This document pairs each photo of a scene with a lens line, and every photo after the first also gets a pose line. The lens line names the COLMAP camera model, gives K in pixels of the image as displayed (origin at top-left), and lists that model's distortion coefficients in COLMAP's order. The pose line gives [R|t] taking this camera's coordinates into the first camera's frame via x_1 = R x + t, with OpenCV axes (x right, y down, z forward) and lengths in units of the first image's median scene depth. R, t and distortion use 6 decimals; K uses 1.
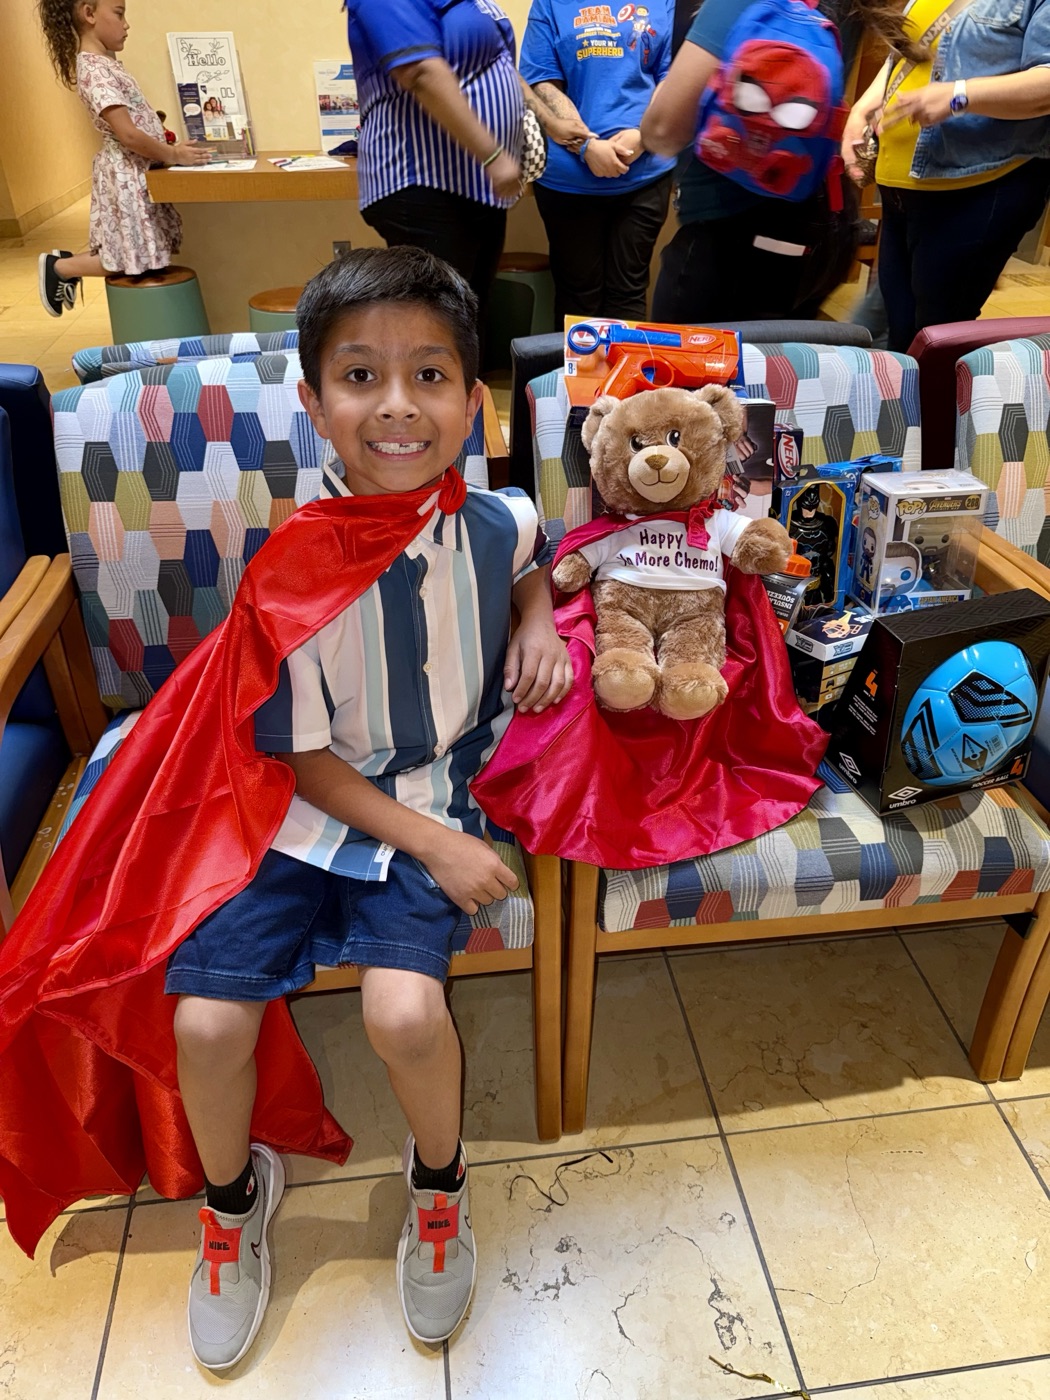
lens RADIAL K [[972.1, 0, 525.0], [0, 972.1, 700.0], [0, 0, 1]] dist [0.005194, 0.001546]
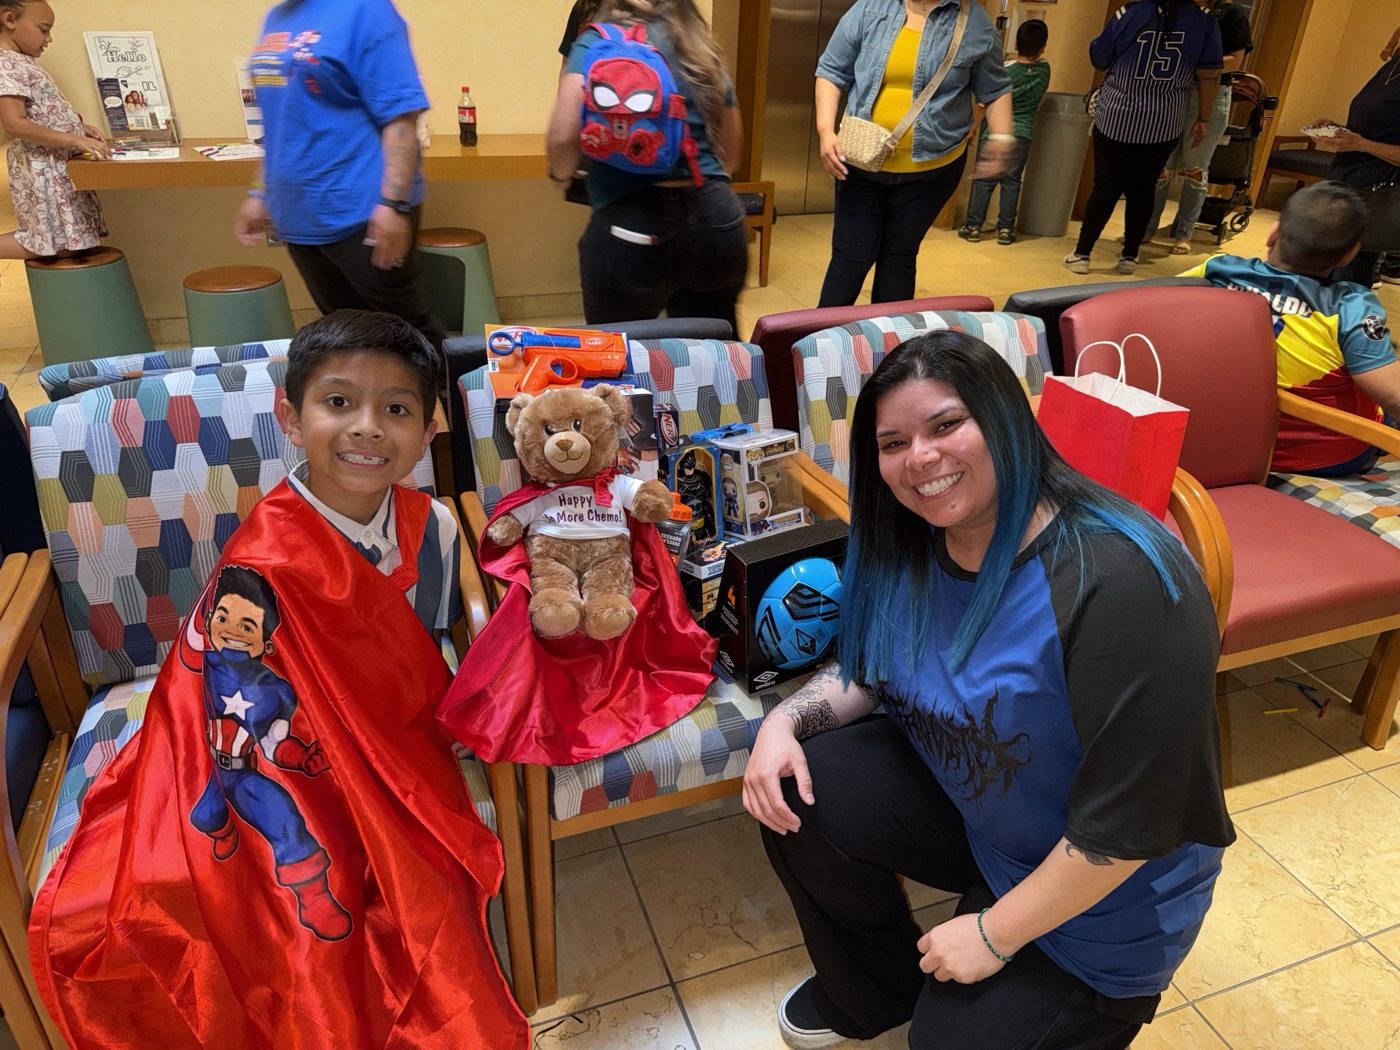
lens RADIAL K [[974.8, 0, 700.0], [0, 974.8, 525.0], [0, 0, 1]] dist [0.101079, -0.174159]
pose [[0.973062, -0.079386, 0.216445, 0.017365], [0.101627, 0.990407, -0.093624, 0.003768], [-0.206936, 0.113099, 0.971795, -0.272412]]
